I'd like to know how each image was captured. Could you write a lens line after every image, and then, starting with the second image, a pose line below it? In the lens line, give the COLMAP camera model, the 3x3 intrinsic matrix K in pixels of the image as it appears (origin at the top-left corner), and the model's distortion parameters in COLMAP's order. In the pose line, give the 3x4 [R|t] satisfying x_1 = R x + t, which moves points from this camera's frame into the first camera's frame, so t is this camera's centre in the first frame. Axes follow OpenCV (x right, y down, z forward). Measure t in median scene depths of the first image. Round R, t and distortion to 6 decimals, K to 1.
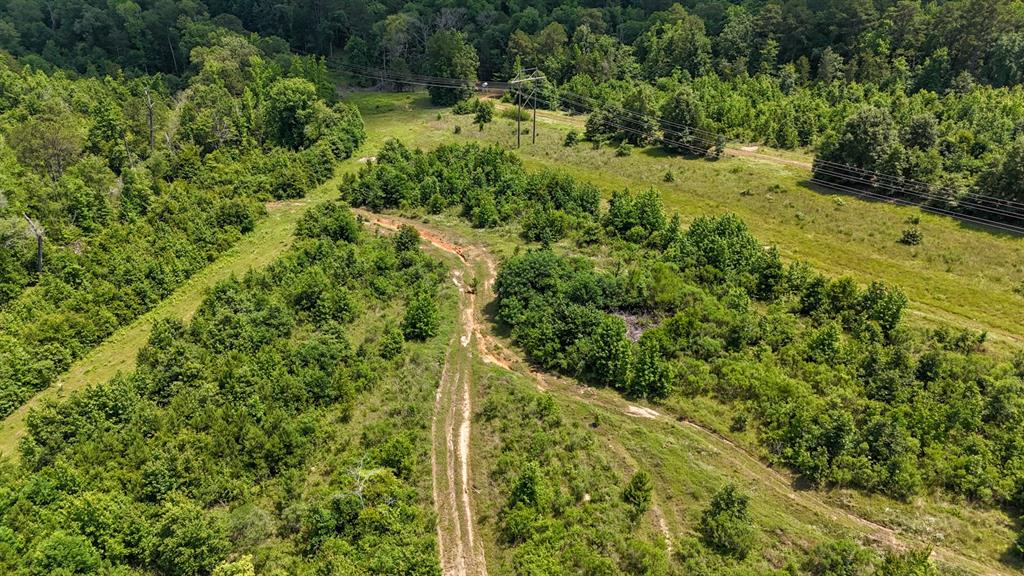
lens RADIAL K [[751.6, 0, 514.2], [0, 751.6, 285.9], [0, 0, 1]] dist [0.072702, -0.067929]
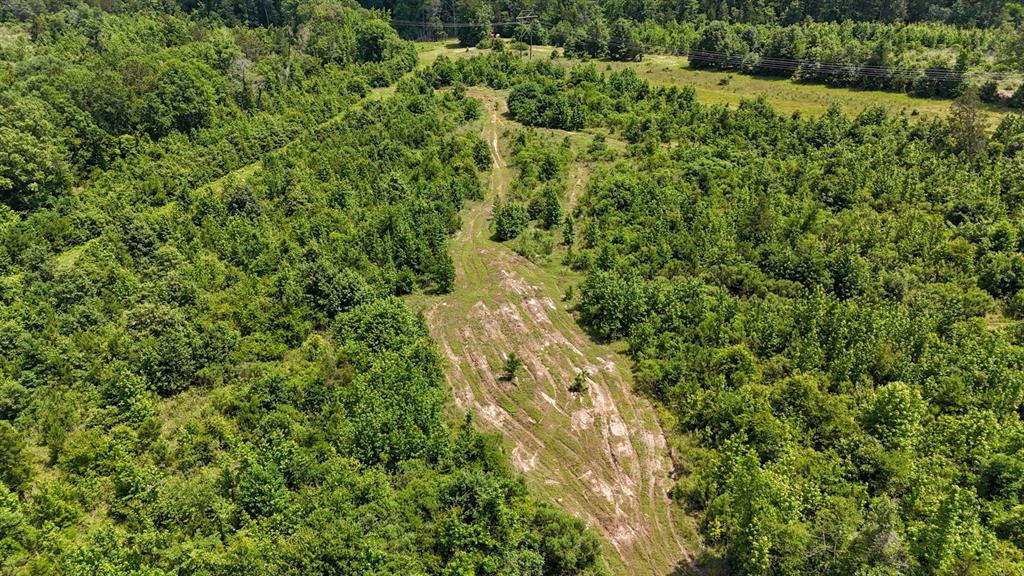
lens RADIAL K [[751.6, 0, 514.2], [0, 751.6, 285.9], [0, 0, 1]] dist [0.072702, -0.067929]
pose [[0.999971, 0.004103, -0.006399, 0.004192], [-0.004103, 0.999992, 0.000070, 0.314947], [0.006399, -0.000044, 0.999980, -0.638372]]
